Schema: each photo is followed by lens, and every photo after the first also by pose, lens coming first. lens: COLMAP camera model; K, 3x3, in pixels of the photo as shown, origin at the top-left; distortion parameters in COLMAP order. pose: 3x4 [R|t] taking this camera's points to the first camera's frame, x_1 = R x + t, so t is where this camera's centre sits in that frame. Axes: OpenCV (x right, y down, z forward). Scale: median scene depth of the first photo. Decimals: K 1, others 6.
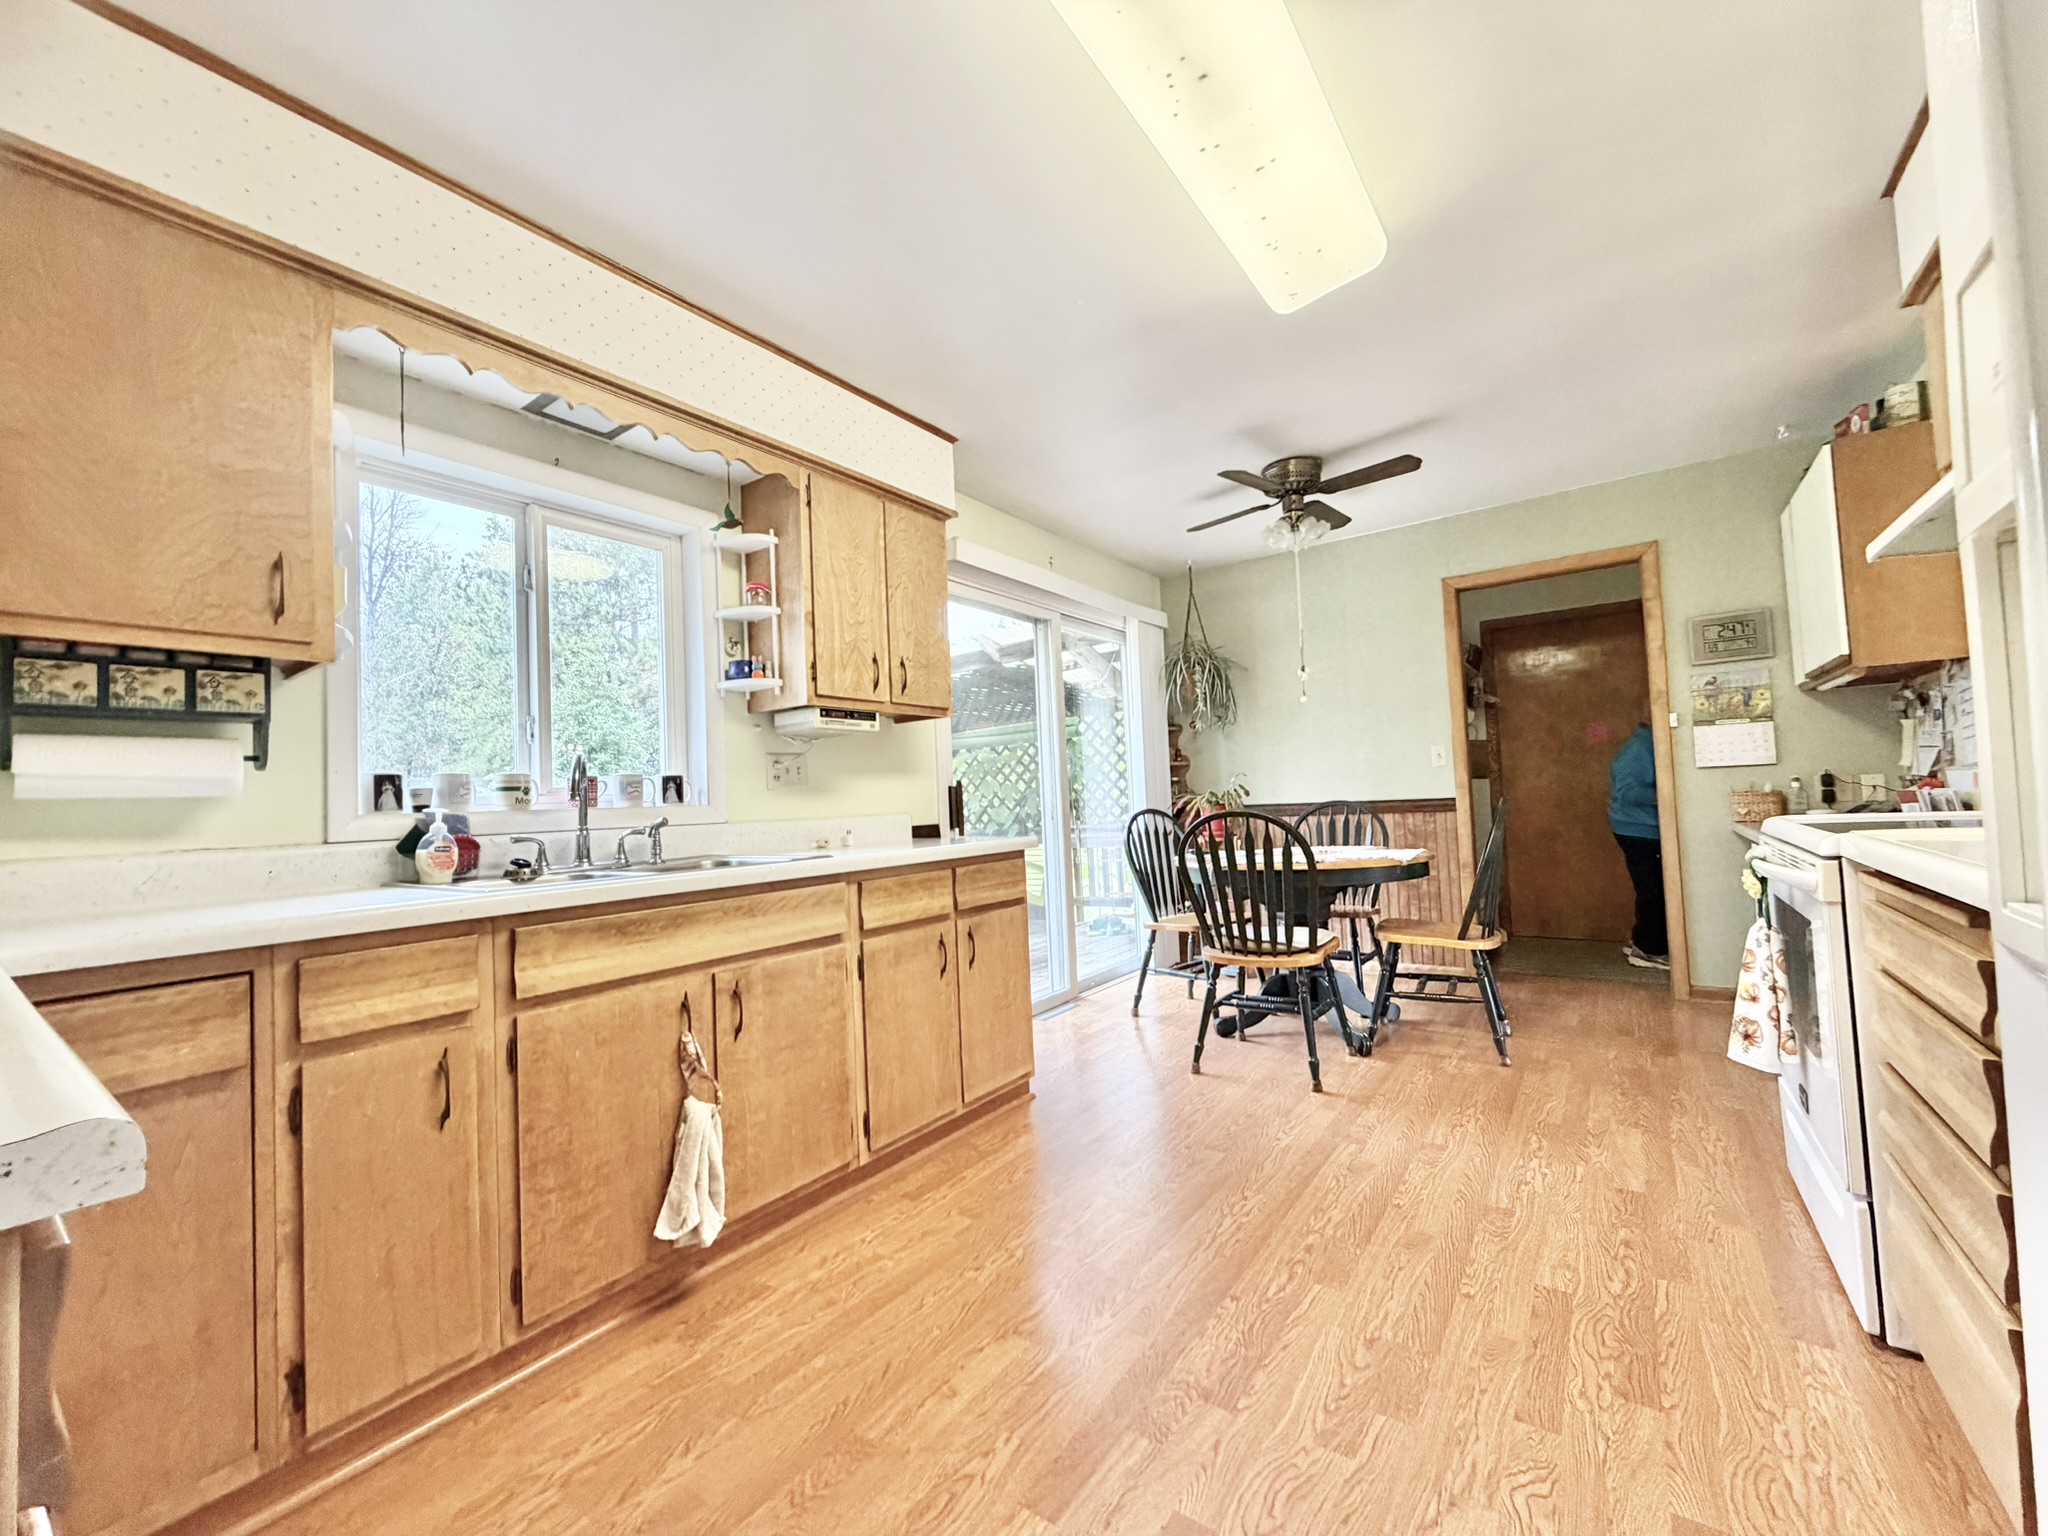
lens RADIAL K [[816.0, 0, 1025.9], [0, 816.0, 768.8], [0, 0, 1]] dist [-0.000151, 0.000058]
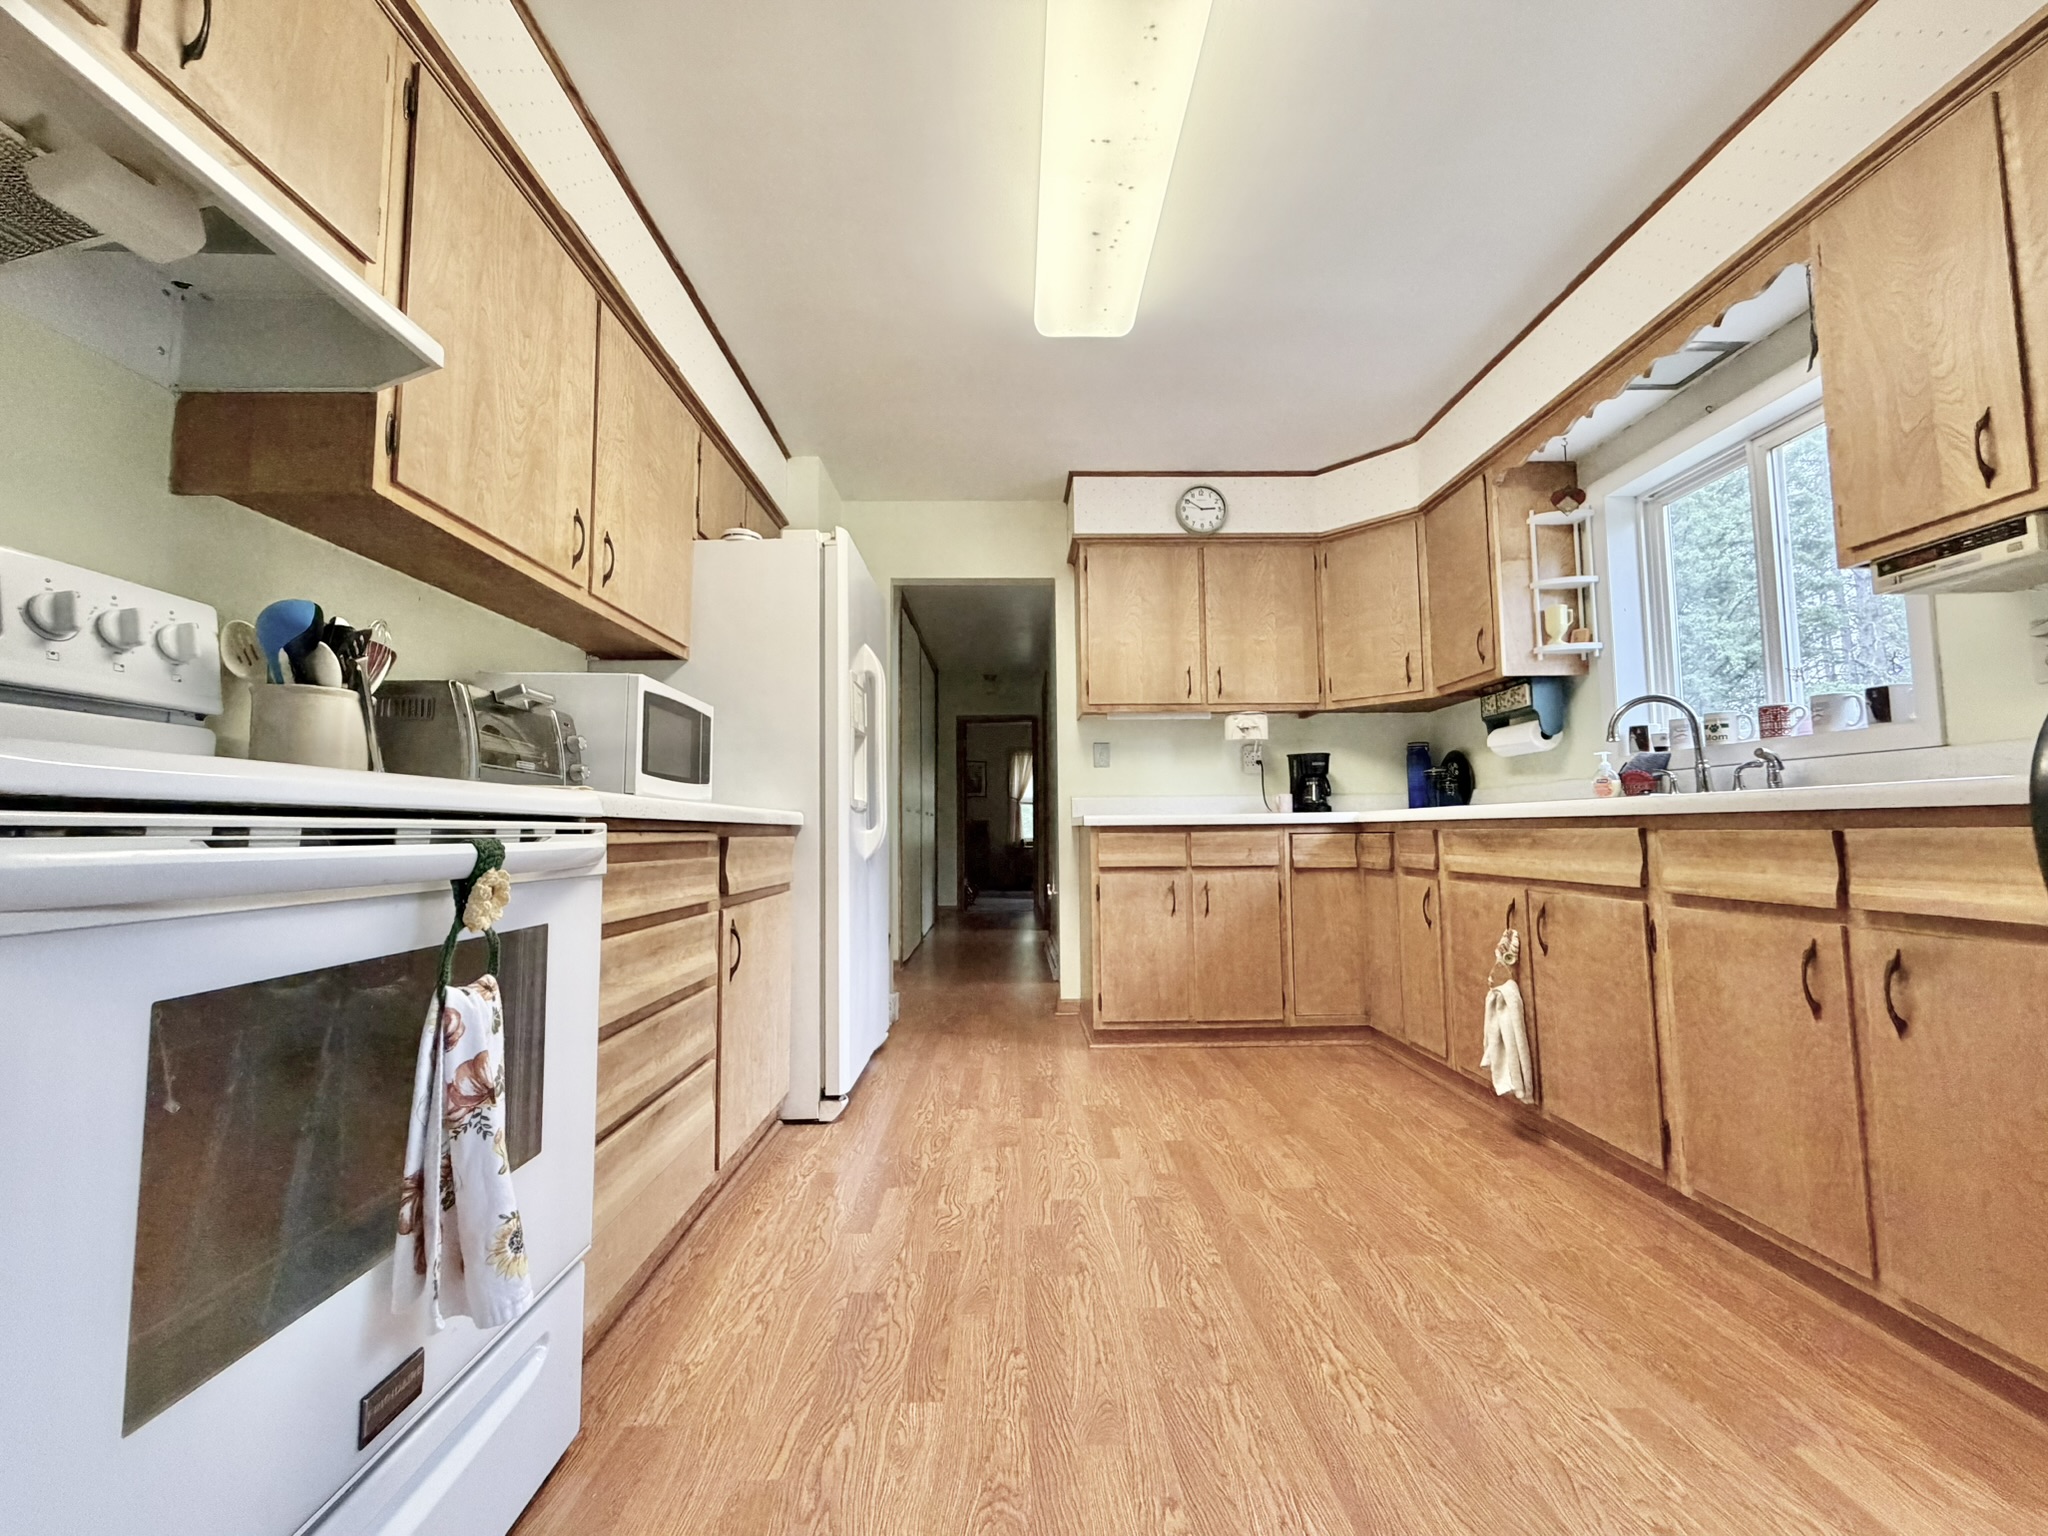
lens RADIAL K [[816.0, 0, 1025.0], [0, 816.0, 769.0], [0, 0, 1]] dist [-0.000151, 0.000058]
pose [[-0.798220, 0.007432, -0.602321, 0.905611], [0.070298, 0.994241, -0.080893, 0.121509], [0.598250, -0.106912, -0.794145, 1.521192]]
